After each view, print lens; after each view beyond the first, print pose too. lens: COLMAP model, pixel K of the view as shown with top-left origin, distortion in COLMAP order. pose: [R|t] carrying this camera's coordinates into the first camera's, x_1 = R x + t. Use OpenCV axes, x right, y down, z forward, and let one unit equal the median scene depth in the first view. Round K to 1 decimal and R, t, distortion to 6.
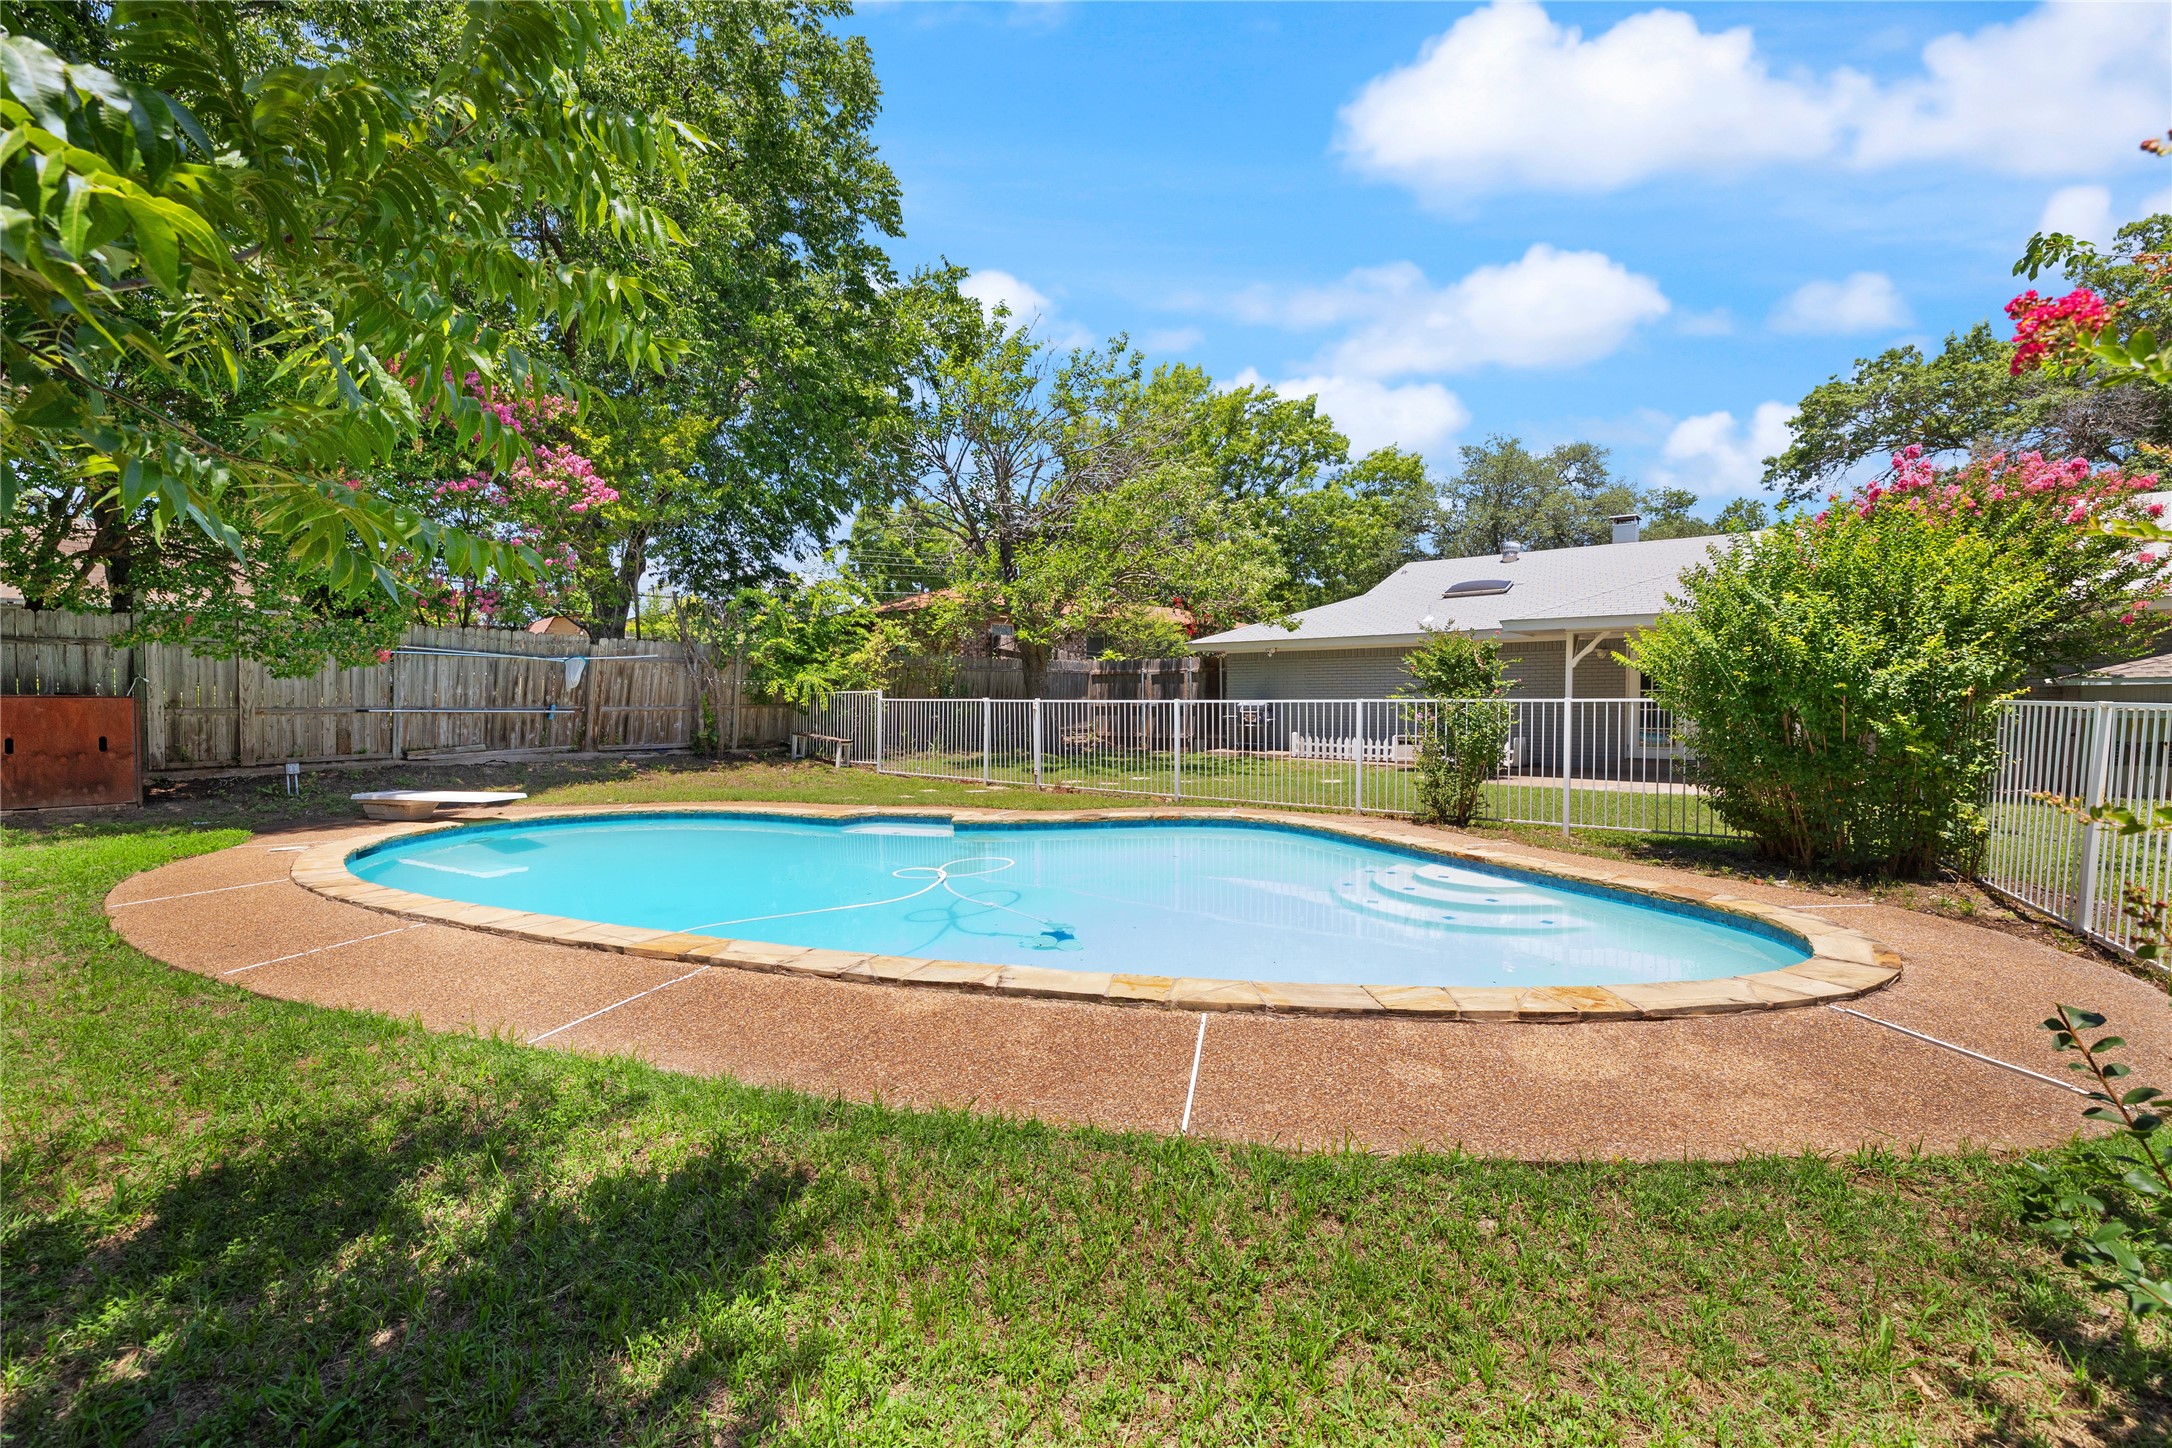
lens RADIAL K [[921.6, 0, 1091.7], [0, 921.6, 690.1], [0, 0, 1]] dist [0.000149, 0.000030]
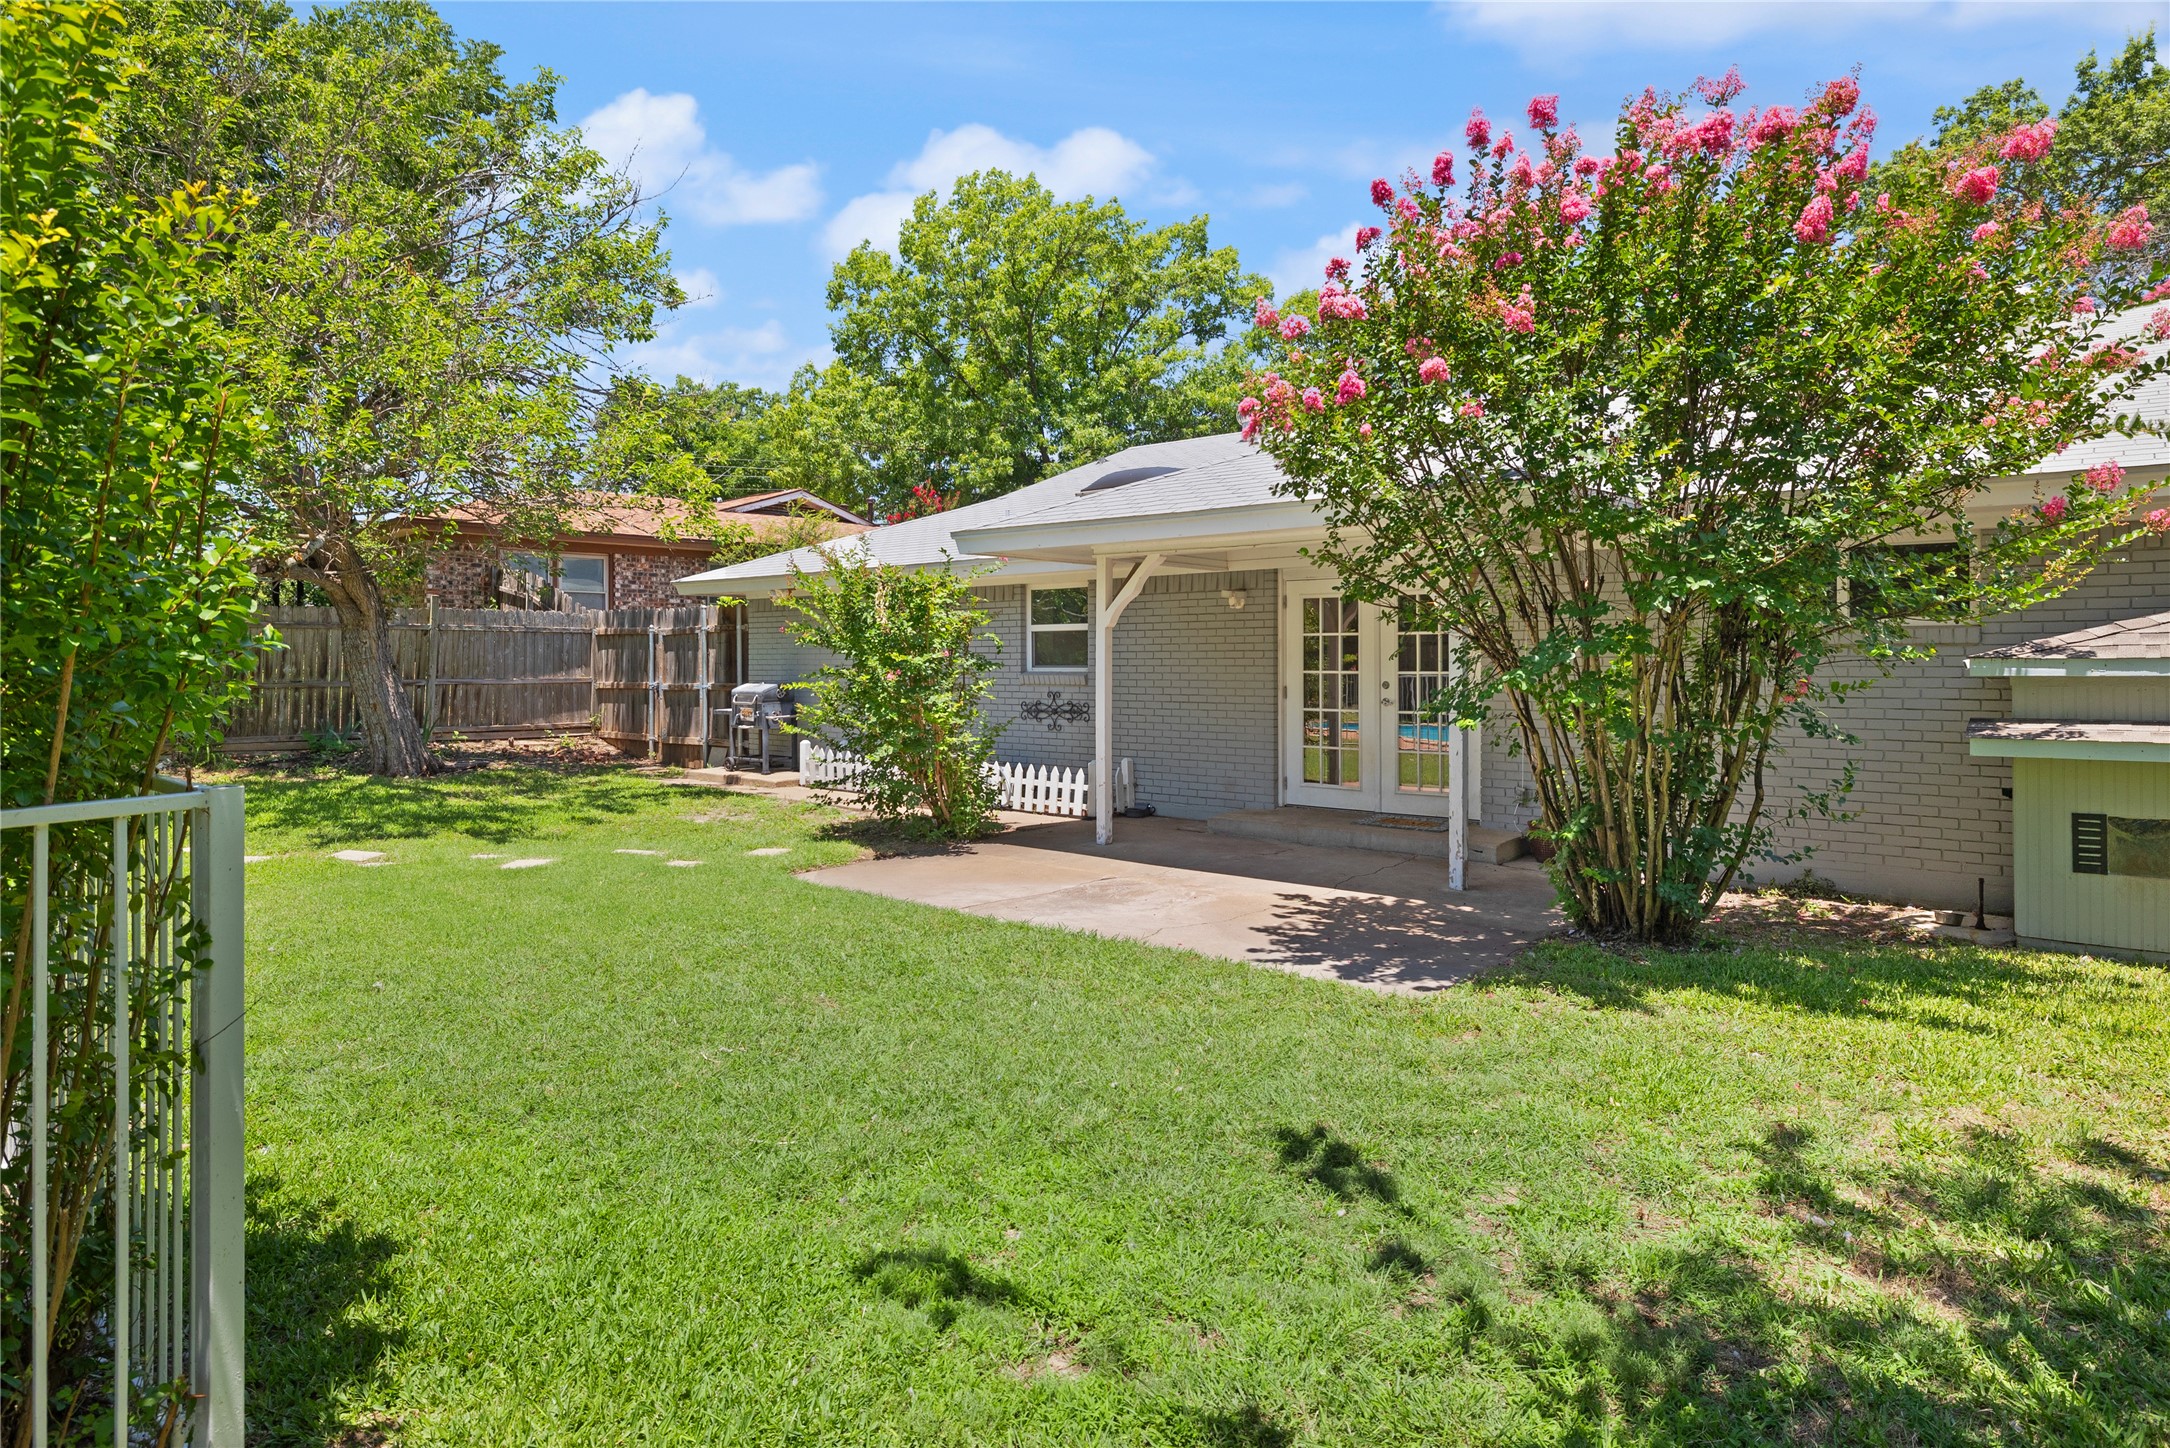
lens RADIAL K [[1204.4, 0, 1079.7], [0, 1204.4, 656.9], [0, 0, 1]] dist [-0.000760, -0.000702]
pose [[0.999657, 0.003968, -0.025882, 0.383804], [-0.003870, 0.999985, 0.003816, -0.007607], [0.025897, -0.003715, 0.999658, 0.268056]]
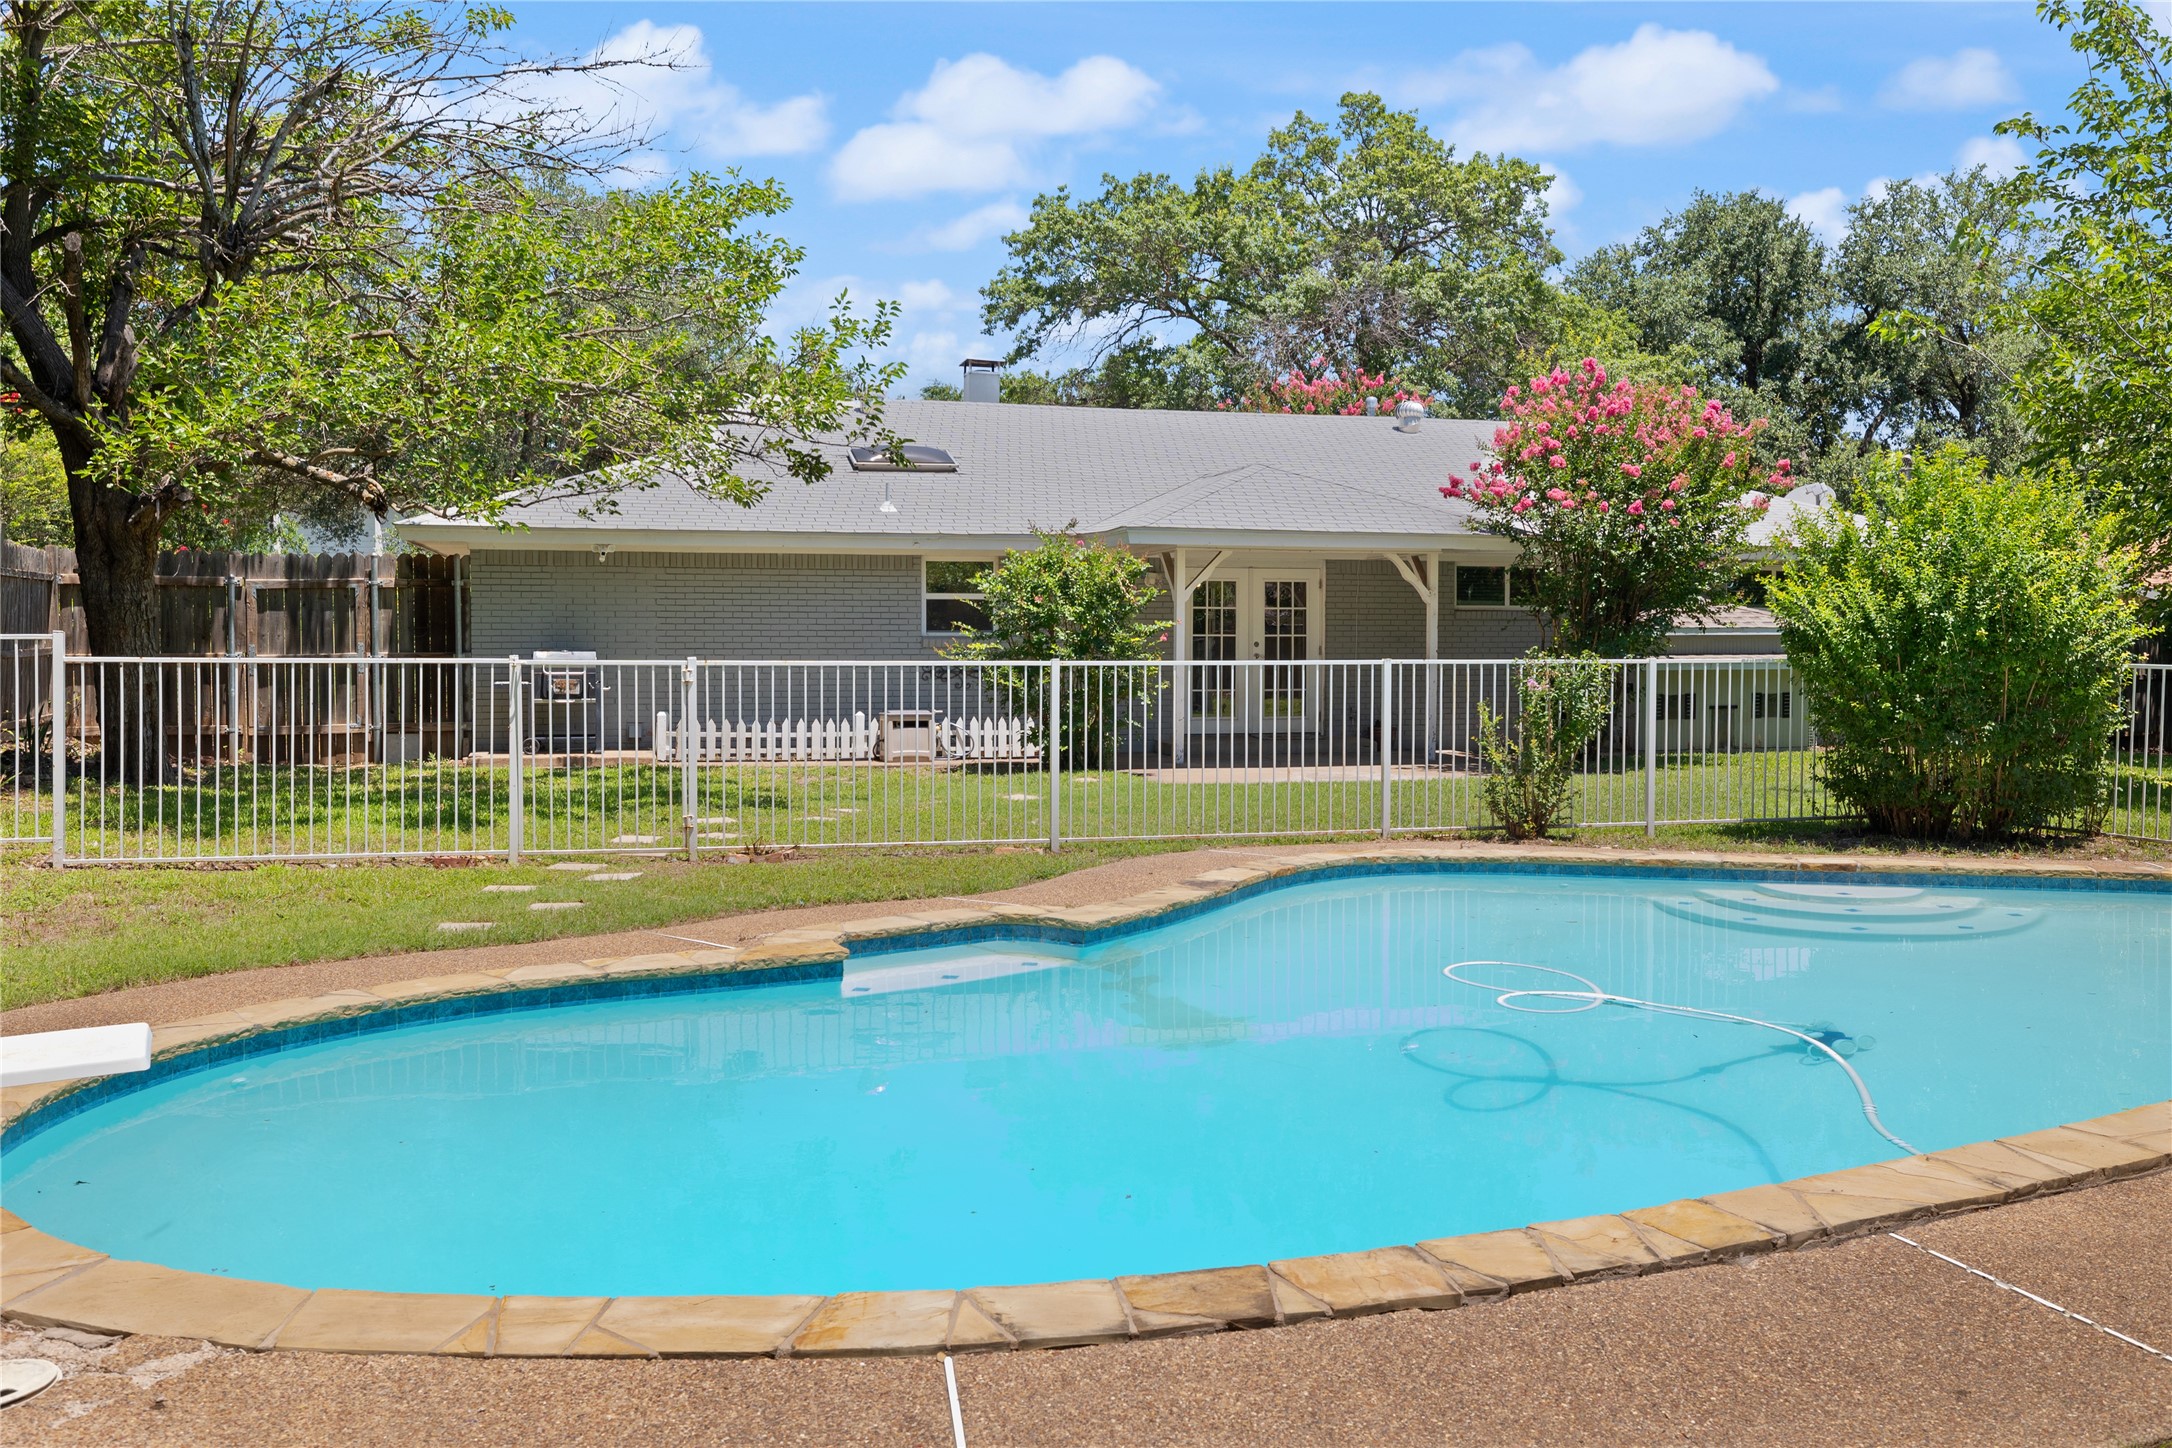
lens RADIAL K [[1798.5, 0, 1087.2], [0, 1798.5, 653.6], [0, 0, 1]] dist [-0.001444, -0.001378]
pose [[0.596607, -0.007350, 0.802500, -0.416277], [-0.011853, 0.999768, 0.017968, -0.007143], [-0.802446, -0.020232, 0.596381, 0.207880]]
